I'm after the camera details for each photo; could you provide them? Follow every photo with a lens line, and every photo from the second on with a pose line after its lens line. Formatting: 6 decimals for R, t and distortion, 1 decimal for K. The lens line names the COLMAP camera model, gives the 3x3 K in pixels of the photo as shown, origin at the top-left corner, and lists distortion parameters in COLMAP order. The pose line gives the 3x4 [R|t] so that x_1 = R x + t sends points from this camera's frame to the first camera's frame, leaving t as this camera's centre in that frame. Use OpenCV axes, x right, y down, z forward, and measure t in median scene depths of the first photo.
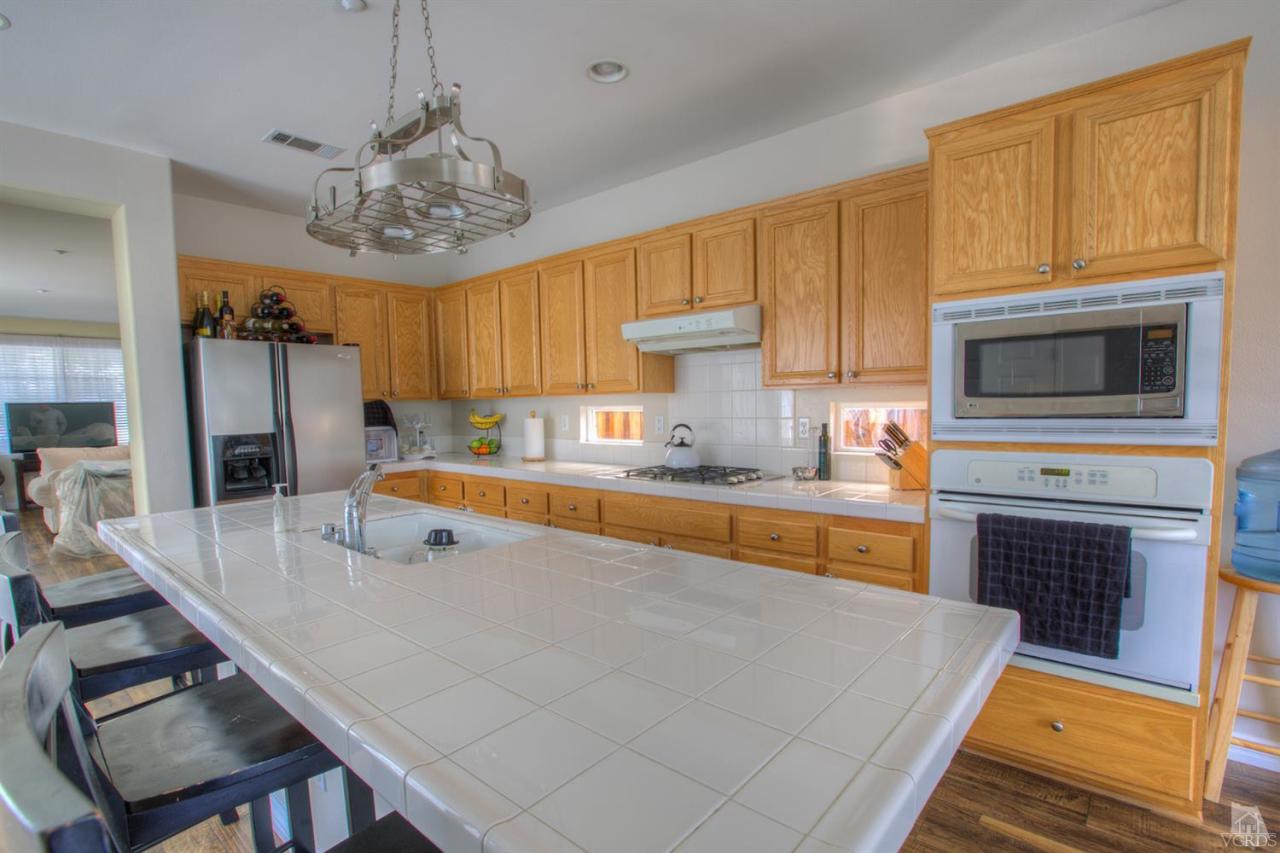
lens RADIAL K [[614.6, 0, 633.3], [0, 614.6, 449.6], [0, 0, 1]] dist [-0.053824, 0.024389]
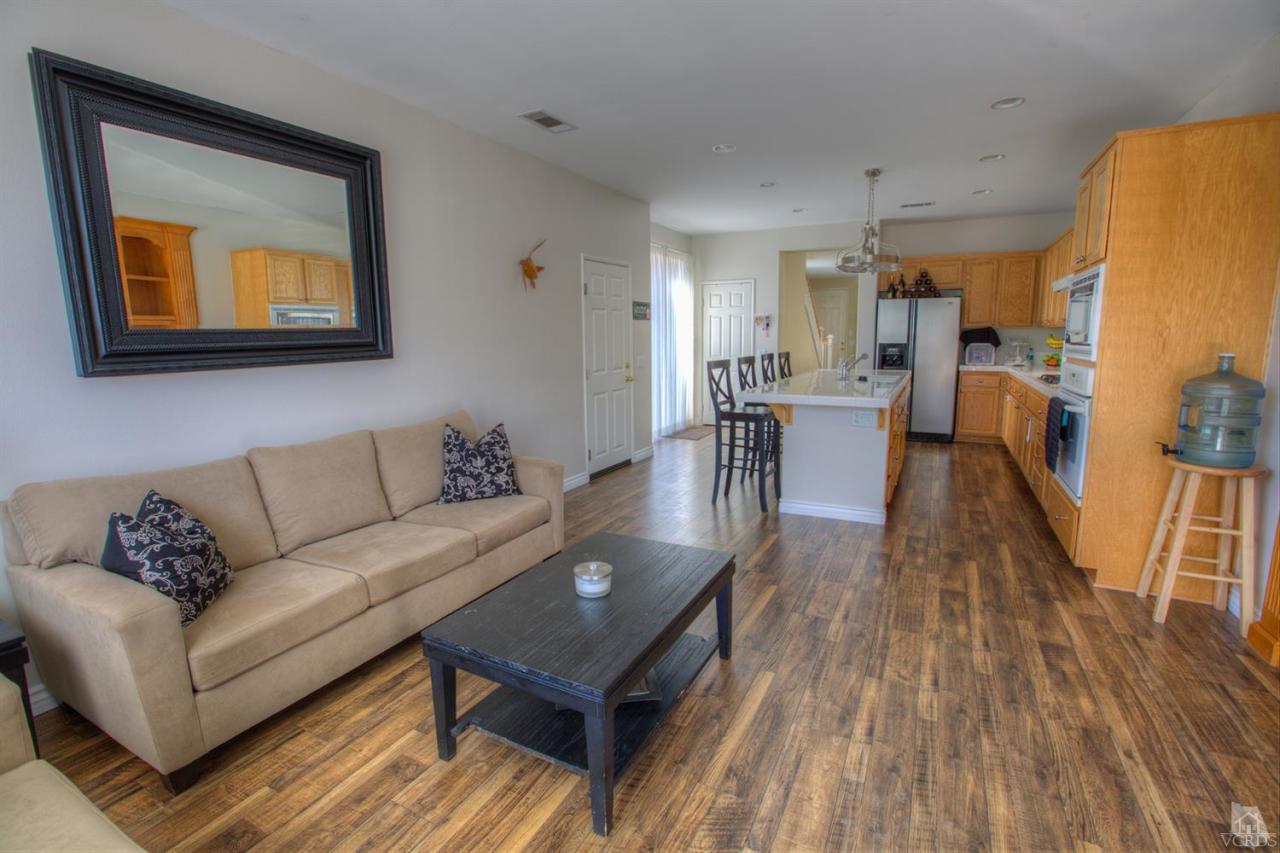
lens RADIAL K [[575.0, 0, 634.1], [0, 575.0, 422.8], [0, 0, 1]] dist [-0.047912, 0.016797]
pose [[0.229692, 0.164725, -0.959222, 1.113531], [-0.066883, 0.985915, 0.153293, 0.004616], [0.970962, 0.028946, 0.237474, -0.360798]]
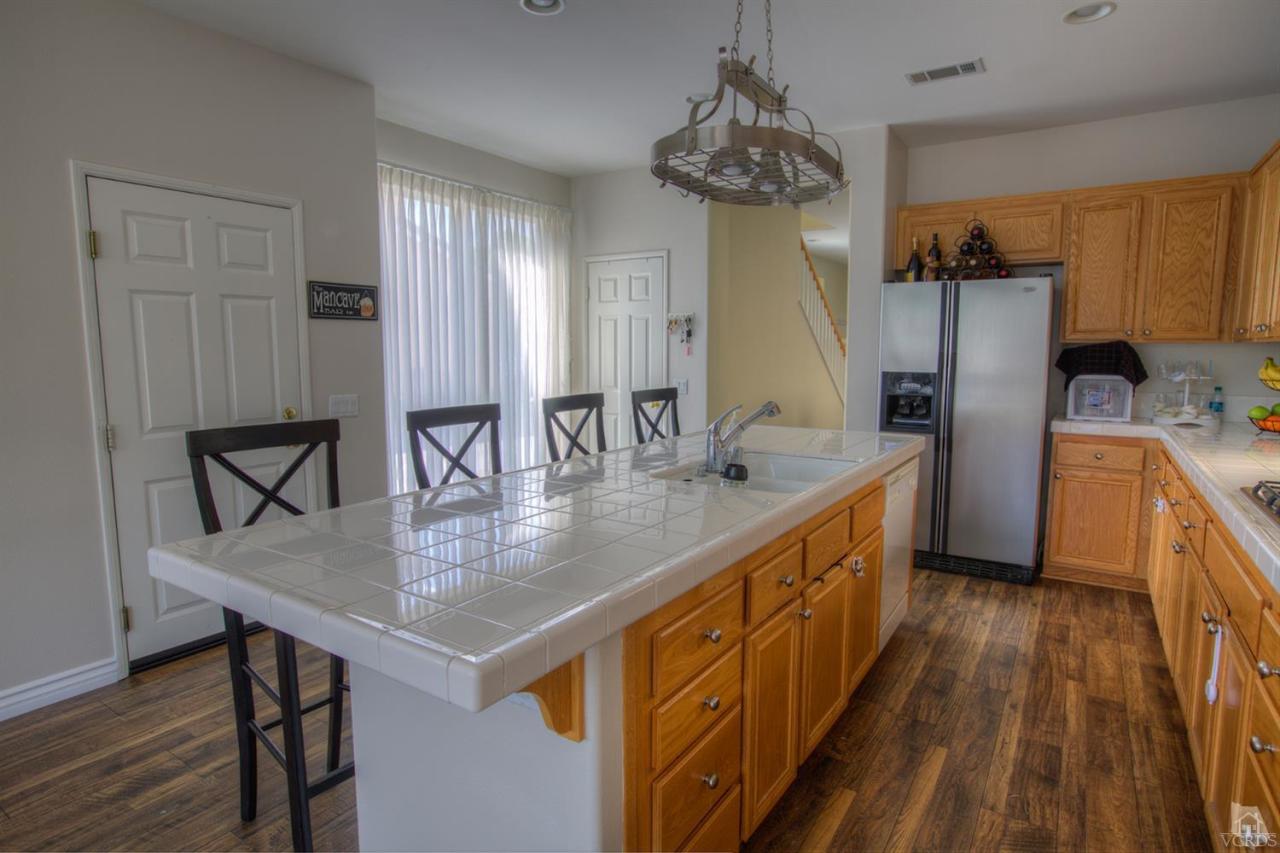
lens RADIAL K [[725.2, 0, 646.6], [0, 725.2, 419.3], [0, 0, 1]] dist [-0.016915, 0.036131]
pose [[0.139936, 0.120960, -0.982744, 0.534893], [-0.081091, 0.990576, 0.110378, -0.046192], [0.986834, 0.064246, 0.148426, 0.356721]]
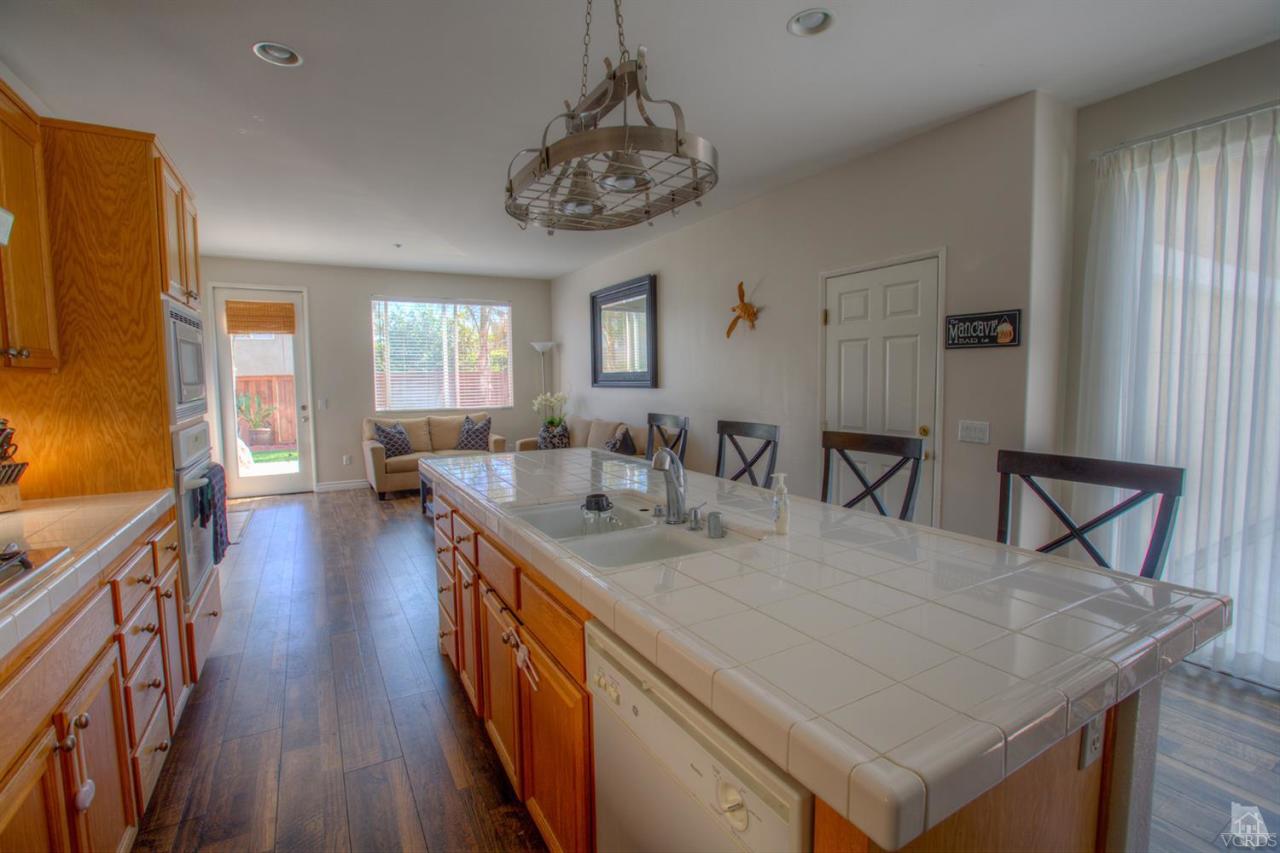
lens RADIAL K [[575.0, 0, 634.1], [0, 575.0, 422.8], [0, 0, 1]] dist [-0.047912, 0.016797]
pose [[-0.943369, -0.000323, 0.331744, -0.387645], [0.051094, 0.987926, 0.146257, -0.077496], [-0.327786, 0.154925, -0.931963, 1.038657]]
